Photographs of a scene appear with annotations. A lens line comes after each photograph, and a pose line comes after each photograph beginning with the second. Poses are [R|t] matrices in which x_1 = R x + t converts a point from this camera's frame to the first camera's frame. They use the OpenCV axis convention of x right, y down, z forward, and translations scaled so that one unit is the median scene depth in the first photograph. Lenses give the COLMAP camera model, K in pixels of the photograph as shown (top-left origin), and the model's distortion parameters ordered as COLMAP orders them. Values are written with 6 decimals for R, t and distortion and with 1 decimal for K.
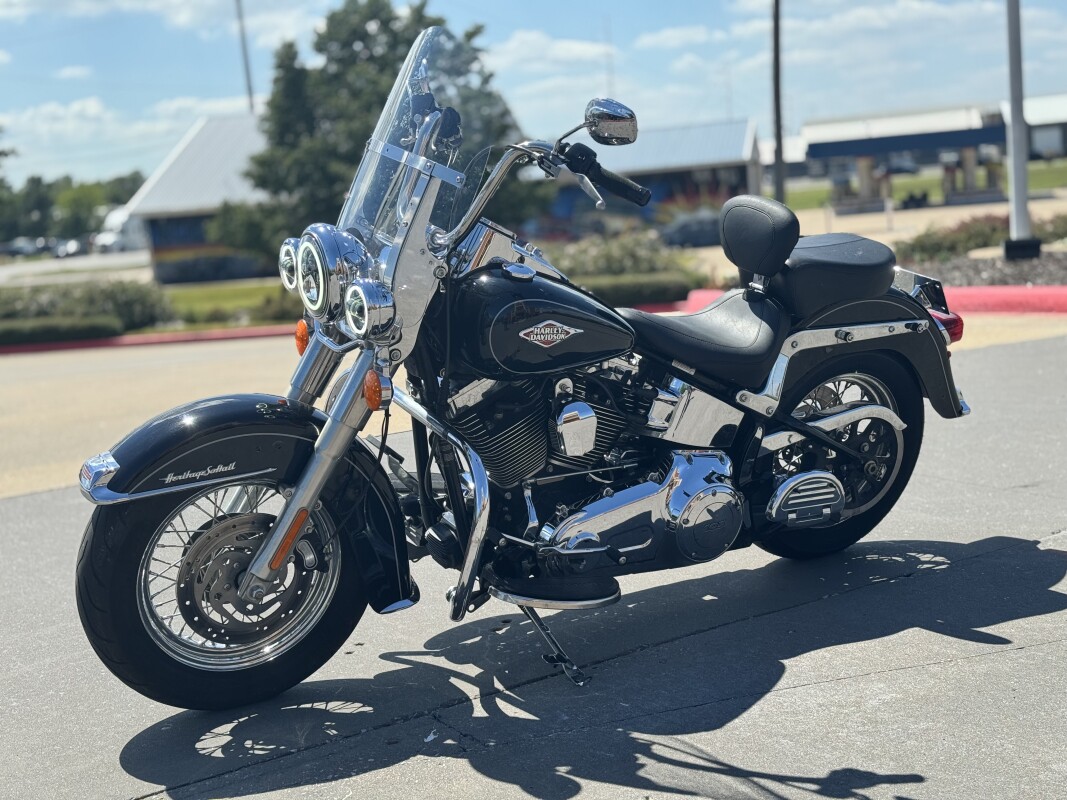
lens RADIAL K [[1475.1, 0, 533.5], [0, 1475.1, 400.0], [0, 0, 1]] dist [0.138959, -0.045409]
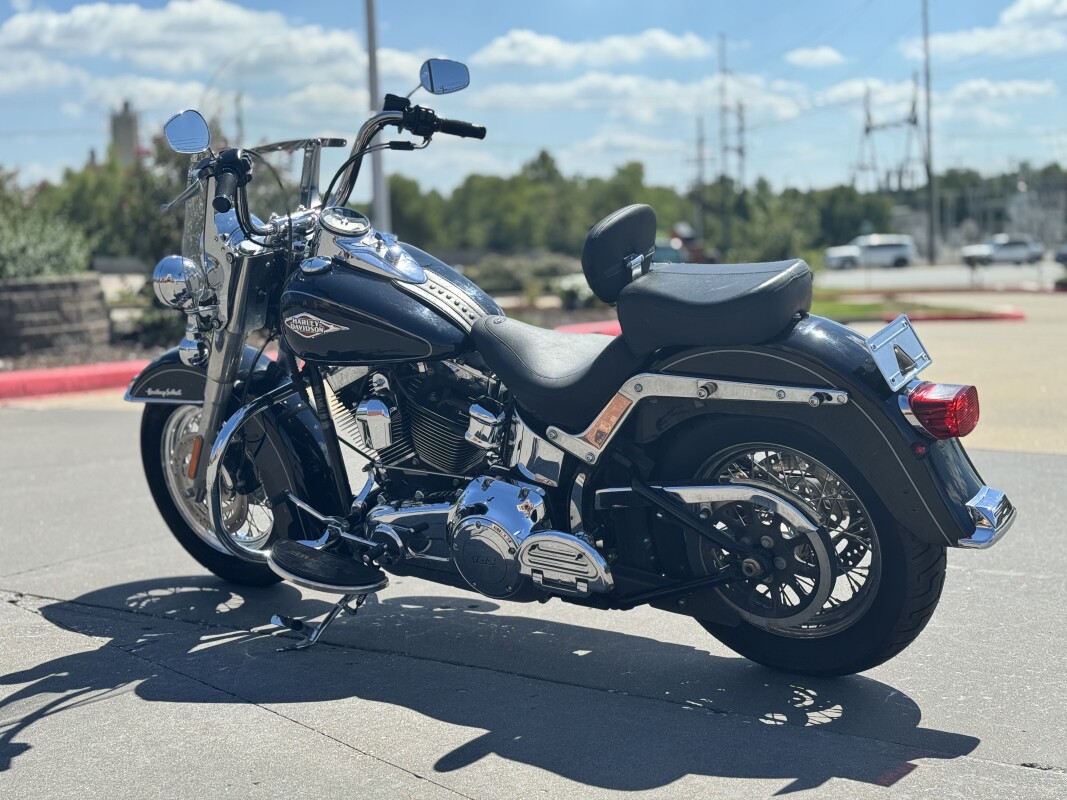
lens RADIAL K [[1475.1, 0, 533.5], [0, 1475.1, 400.0], [0, 0, 1]] dist [0.138959, -0.045409]
pose [[0.425736, 0.179803, -0.886803, 0.911036], [-0.129018, 0.982107, 0.137187, -0.140498], [0.895602, 0.056008, 0.441316, 0.593129]]
